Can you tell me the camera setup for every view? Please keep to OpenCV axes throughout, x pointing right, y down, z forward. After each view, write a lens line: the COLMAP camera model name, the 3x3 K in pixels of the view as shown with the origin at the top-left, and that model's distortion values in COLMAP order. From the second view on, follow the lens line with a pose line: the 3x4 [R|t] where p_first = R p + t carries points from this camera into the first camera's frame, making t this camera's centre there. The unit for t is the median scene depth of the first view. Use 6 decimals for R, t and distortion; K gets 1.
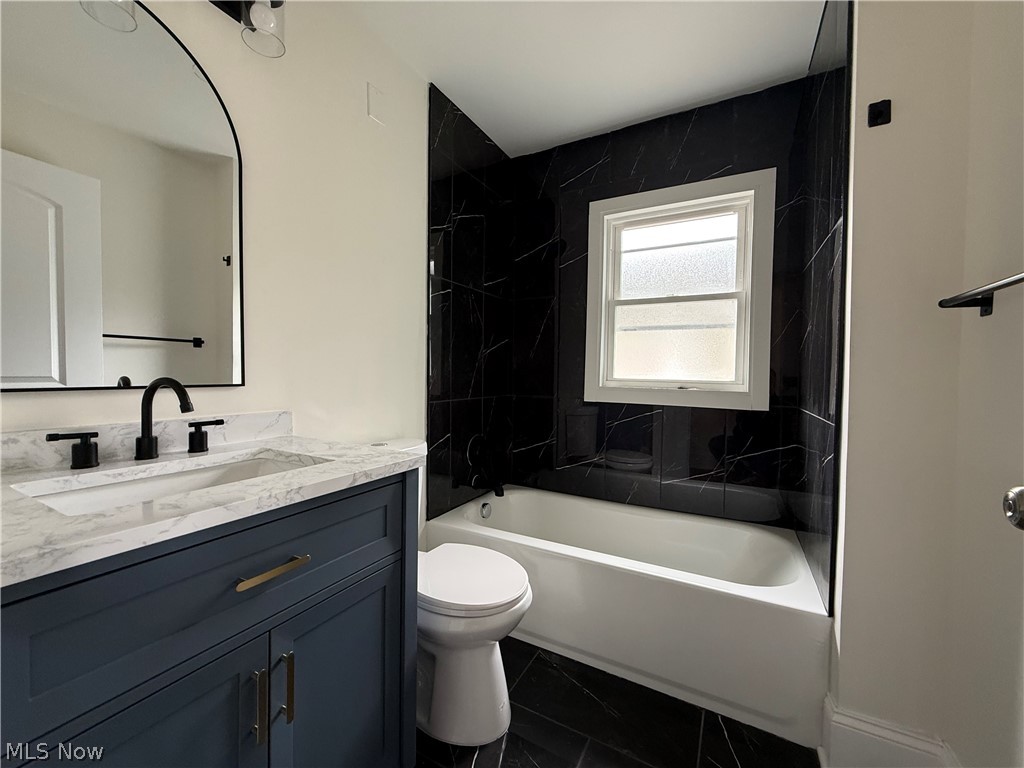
lens RADIAL K [[408.7, 0, 508.8], [0, 408.7, 382.5], [0, 0, 1]] dist [0.000823, -0.000041]
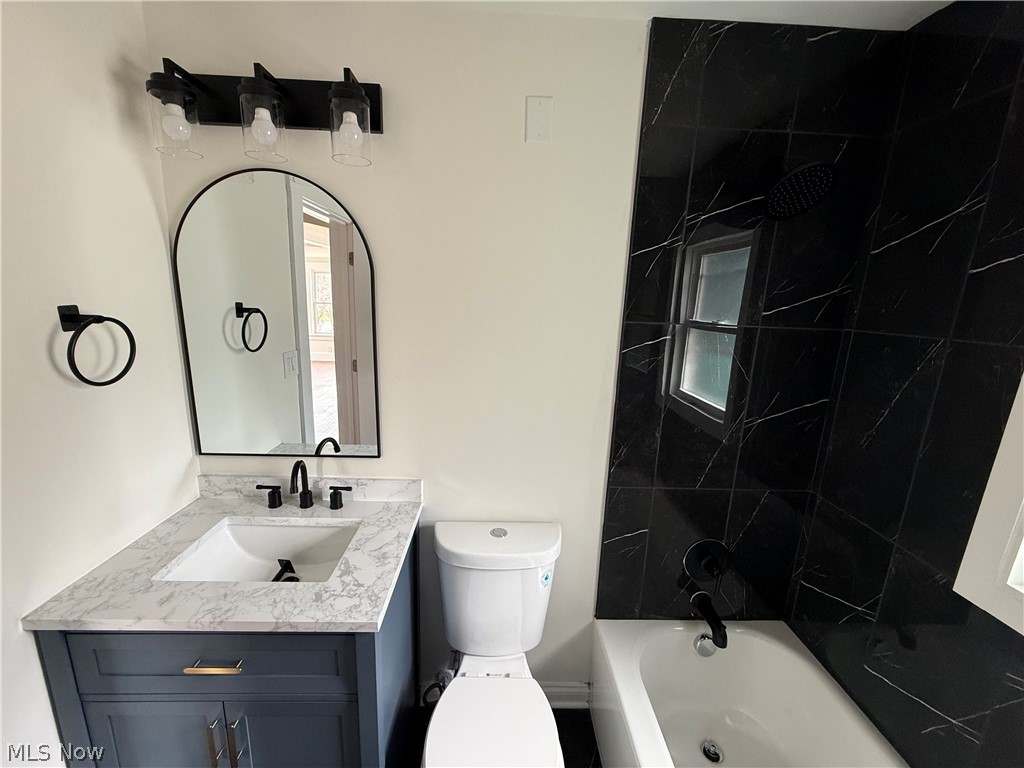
lens RADIAL K [[408.7, 0, 507.2], [0, 408.7, 386.6], [0, 0, 1]] dist [0.000823, -0.000041]
pose [[0.512334, 0.186685, -0.838250, 0.300668], [-0.049545, 0.980886, 0.188170, -0.257603], [0.857356, -0.054875, 0.511791, 0.416728]]
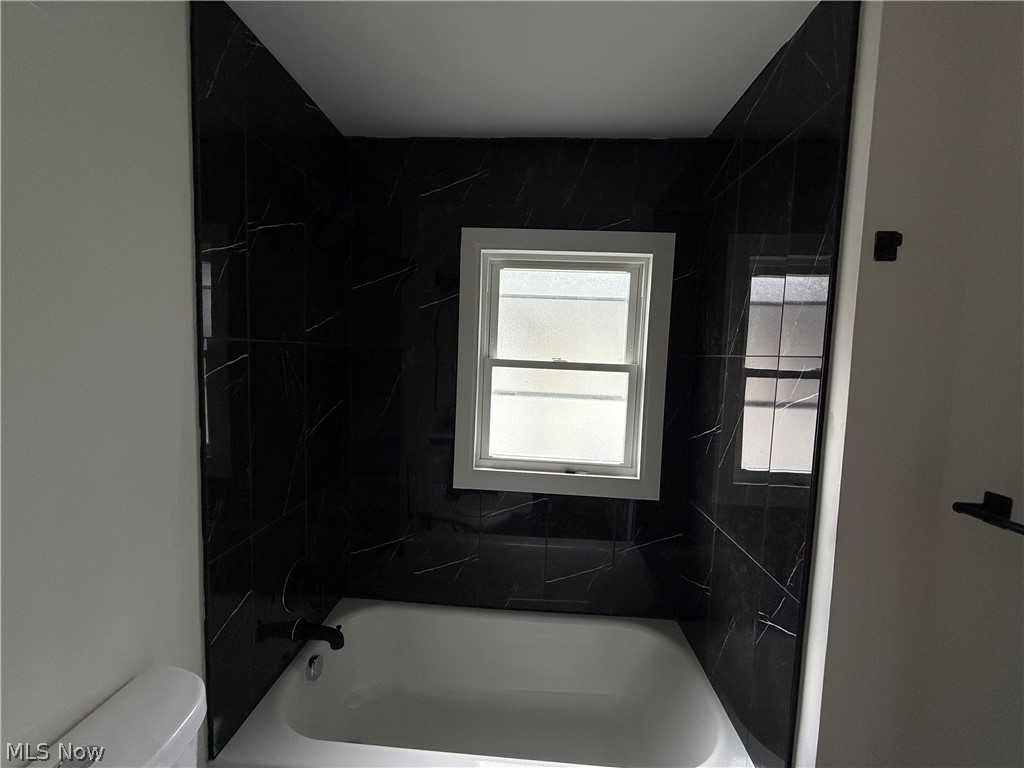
lens RADIAL K [[408.7, 0, 511.1], [0, 408.7, 383.9], [0, 0, 1]] dist [0.000823, -0.000041]
pose [[0.900310, -0.014222, 0.435017, -0.056336], [-0.012207, 0.998248, 0.057899, -0.221588], [-0.435078, -0.057437, 0.898559, 0.303431]]
